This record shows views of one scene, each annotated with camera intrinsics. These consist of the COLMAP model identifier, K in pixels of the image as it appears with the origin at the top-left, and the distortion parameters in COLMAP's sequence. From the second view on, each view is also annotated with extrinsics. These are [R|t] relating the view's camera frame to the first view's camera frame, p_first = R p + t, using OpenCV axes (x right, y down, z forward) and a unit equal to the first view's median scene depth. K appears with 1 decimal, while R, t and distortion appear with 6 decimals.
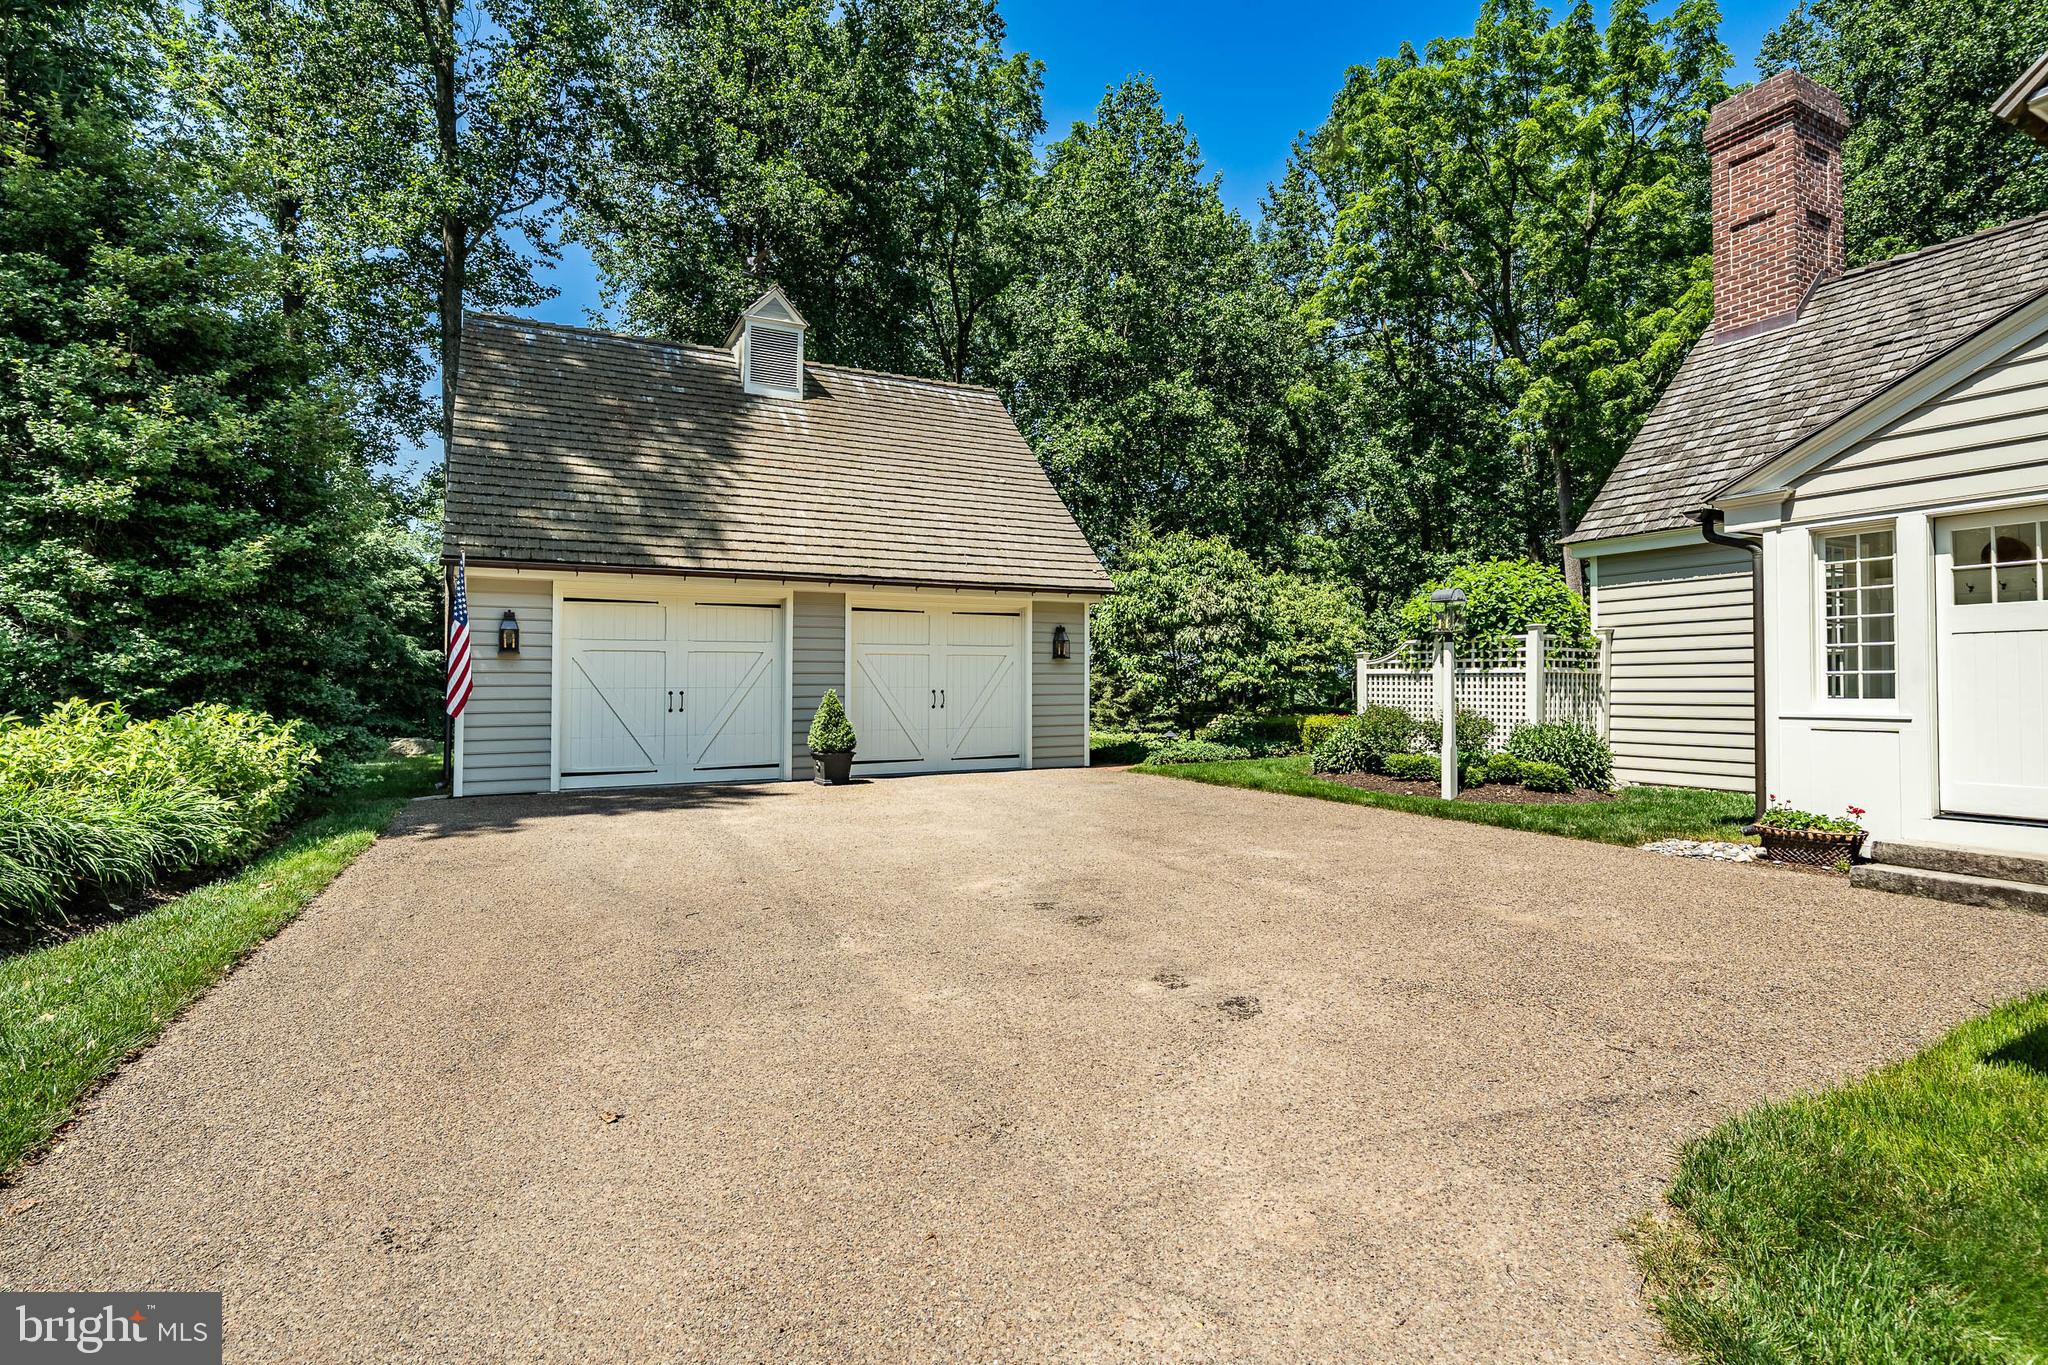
lens RADIAL K [[982.0, 0, 1024.0], [0, 982.0, 682.5], [0, 0, 1]] dist [-0.015507, 0.000524]
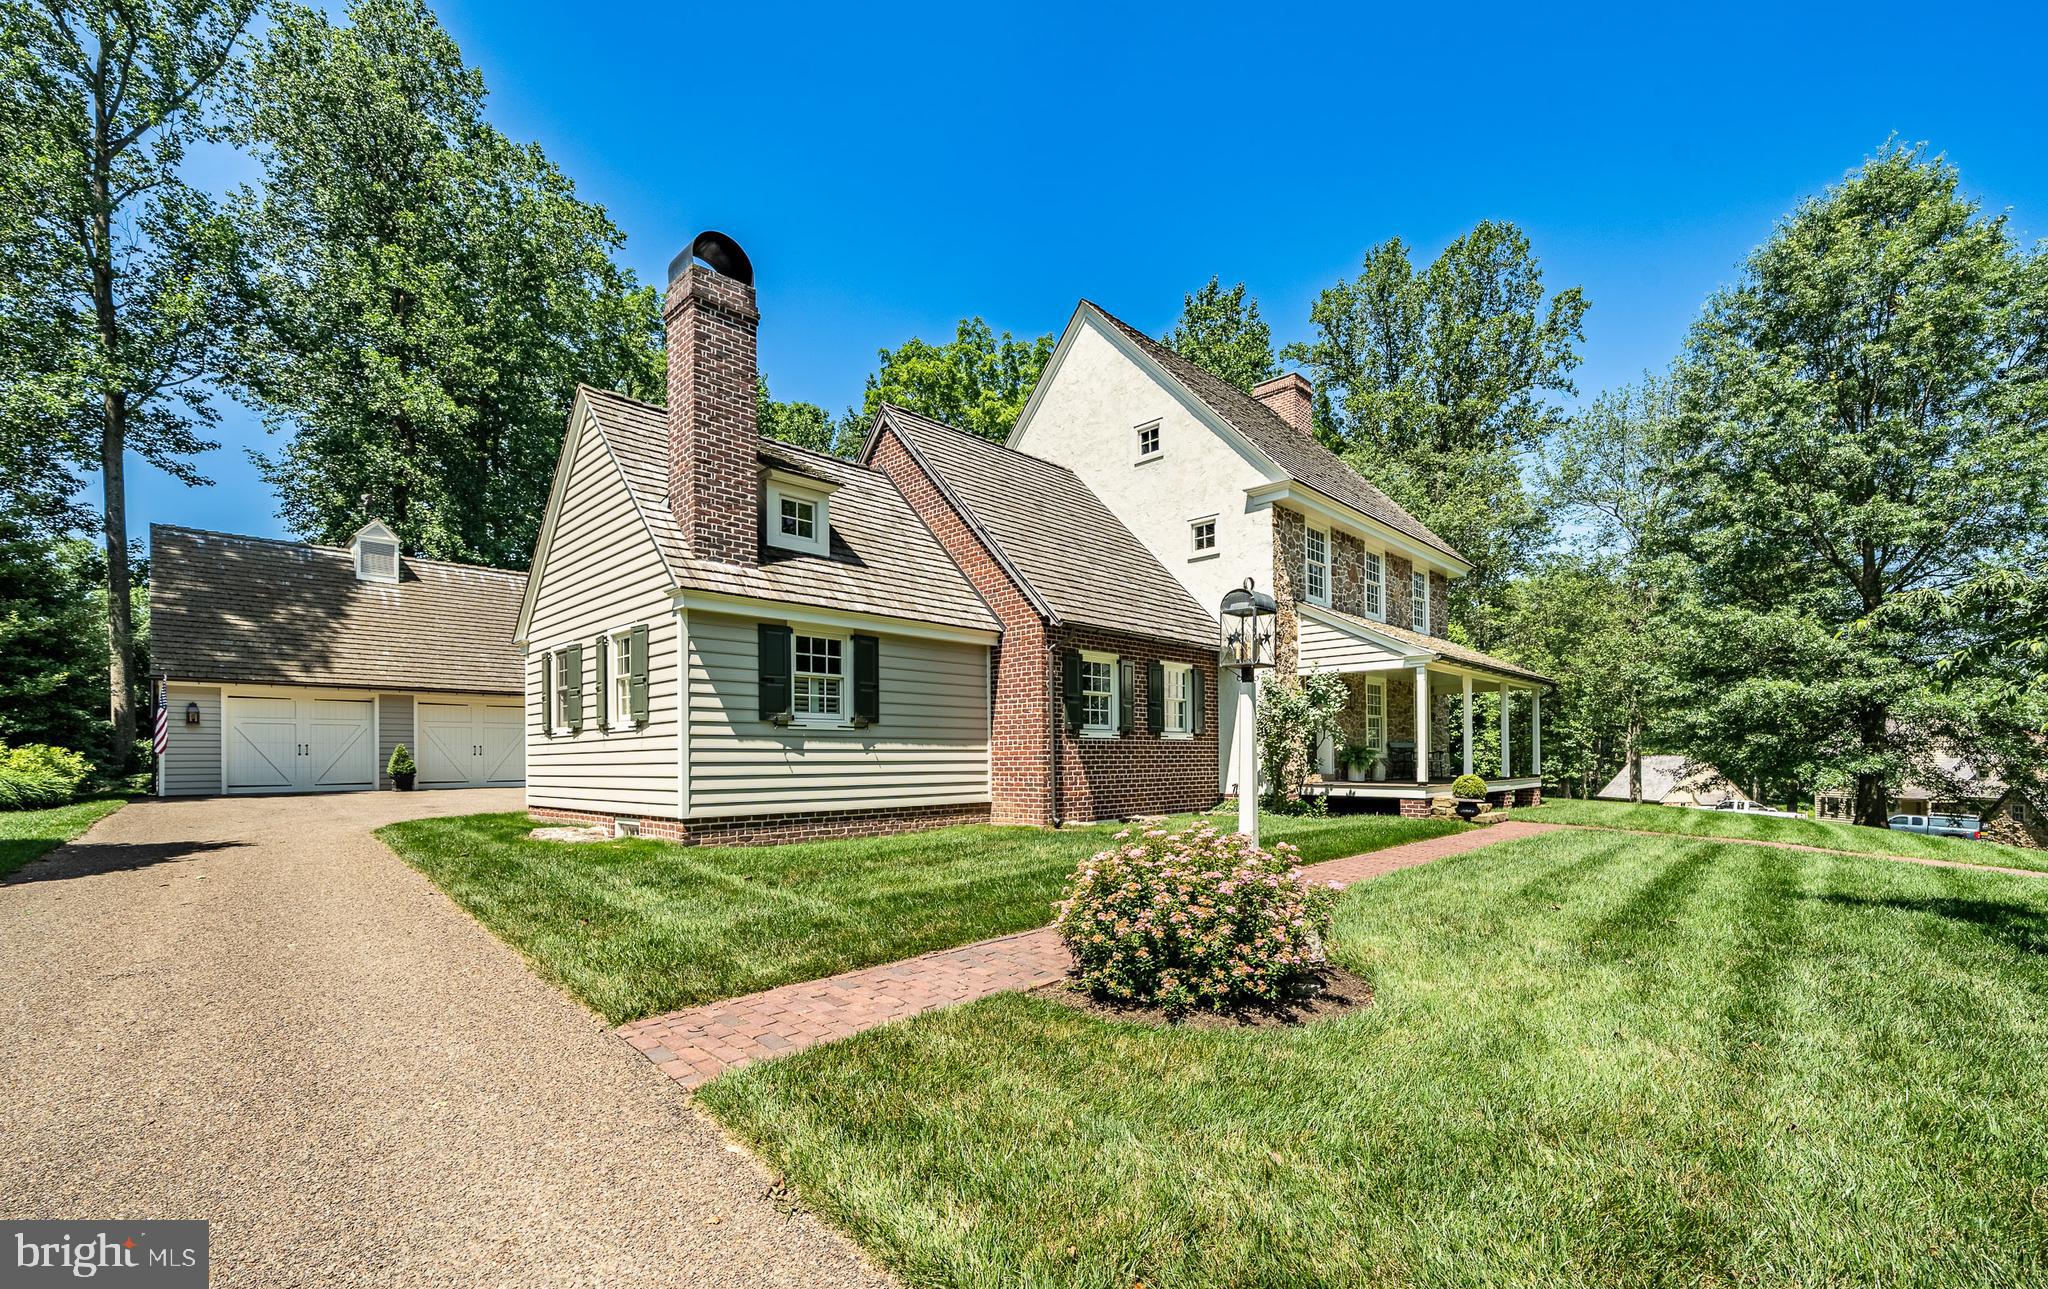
lens RADIAL K [[849.1, 0, 1083.5], [0, 849.1, 752.6], [0, 0, 1]] dist [-0.005877, -0.000030]
pose [[0.934766, -0.001271, 0.355261, 0.485776], [0.003318, 0.999981, -0.005154, 0.037293], [-0.355247, 0.005997, 0.934753, -1.087818]]
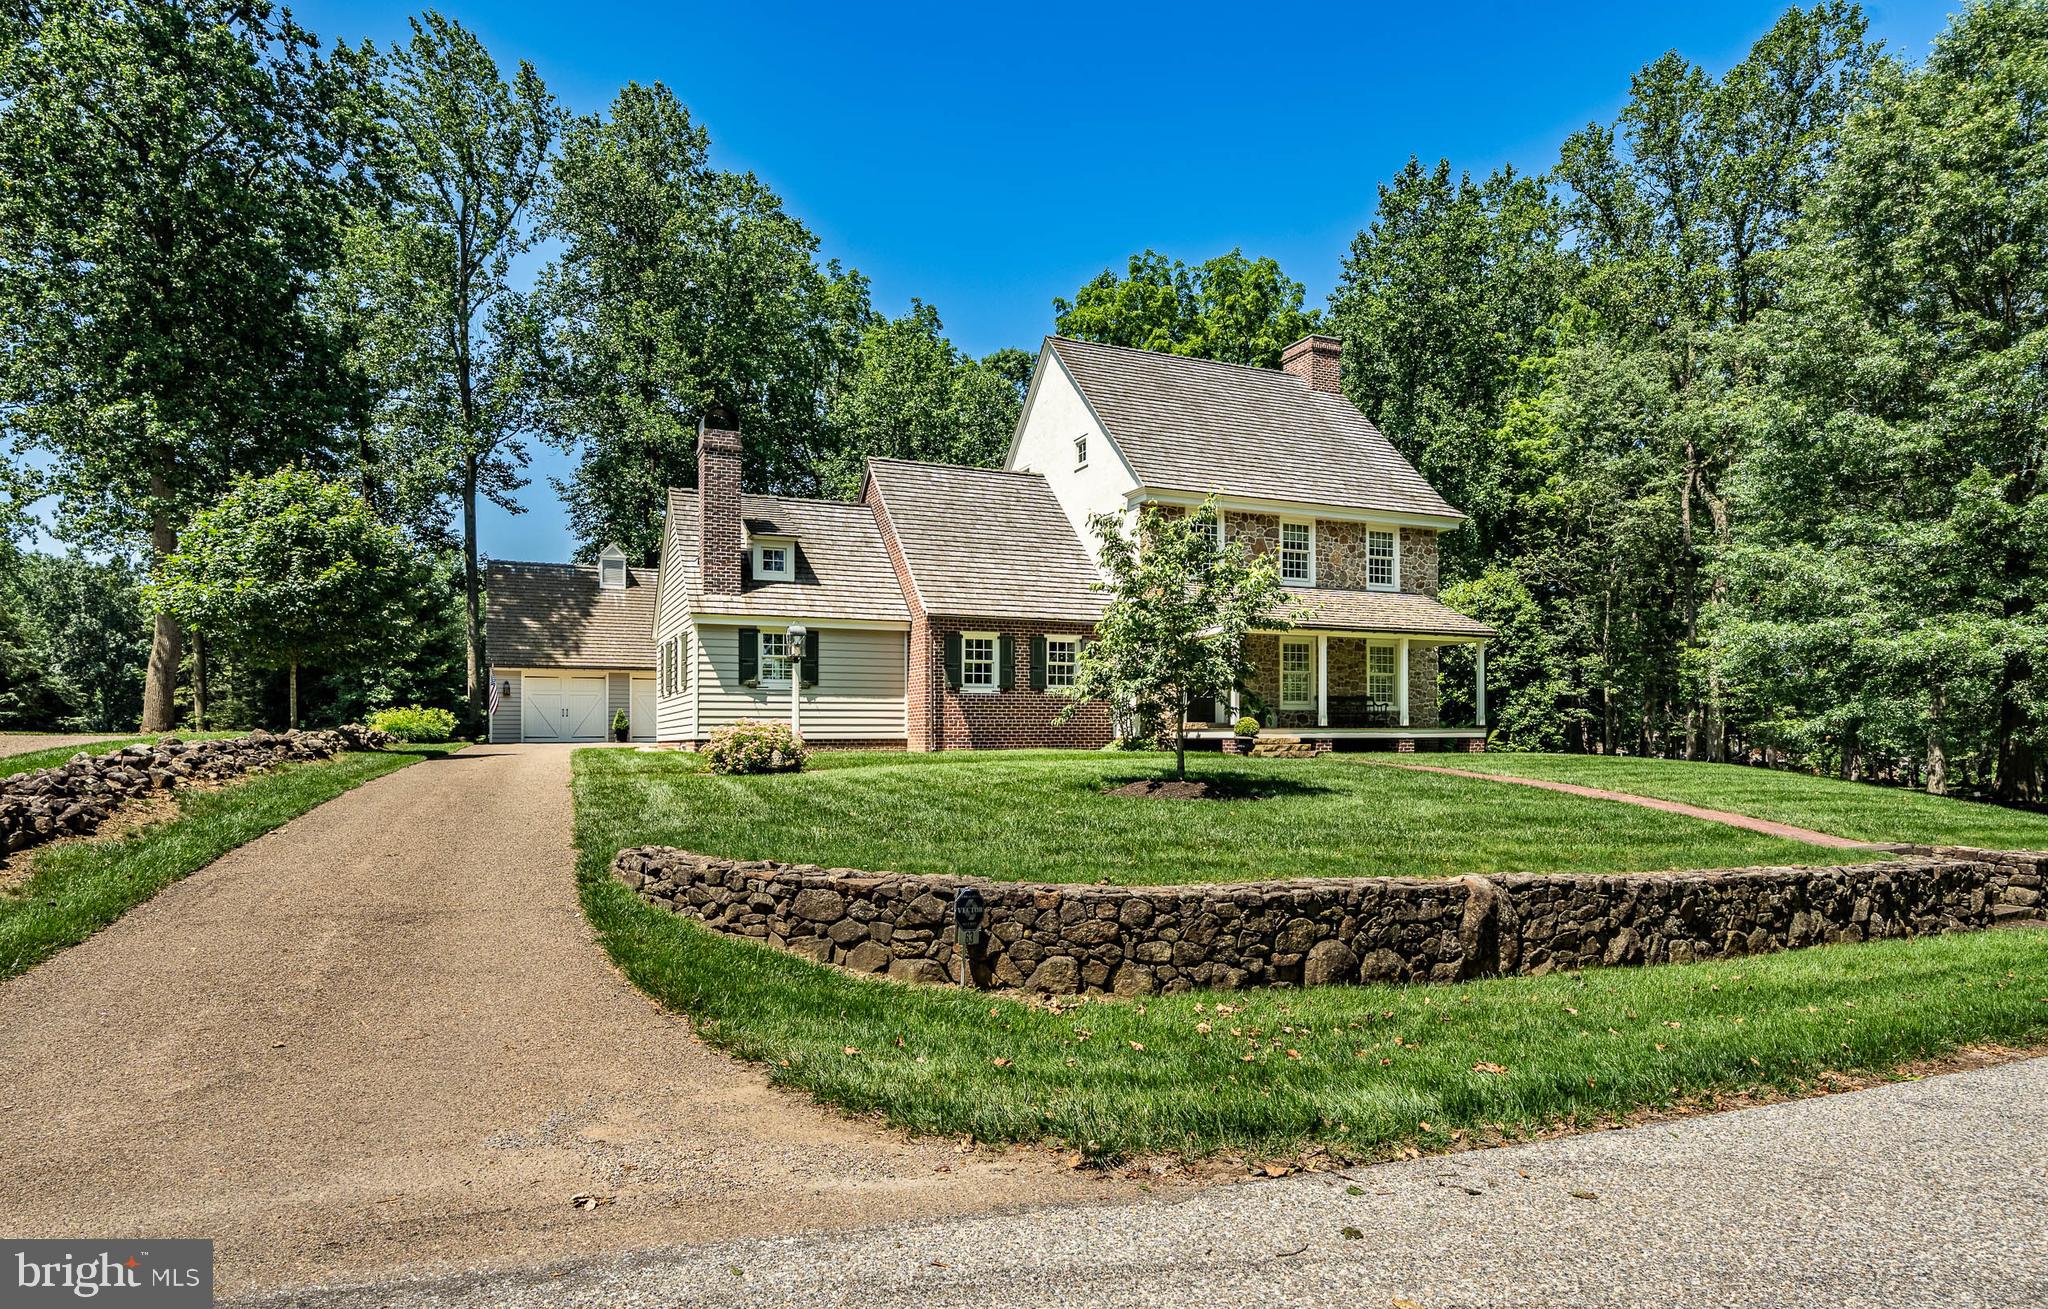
lens RADIAL K [[1182.2, 0, 1022.6], [0, 1182.2, 711.6], [0, 0, 1]] dist [-0.001183, 0.000418]
pose [[0.998362, -0.005030, -0.056994, 1.101756], [0.003662, 0.999703, -0.024084, 0.098481], [0.057098, 0.023835, 0.998084, -2.210125]]
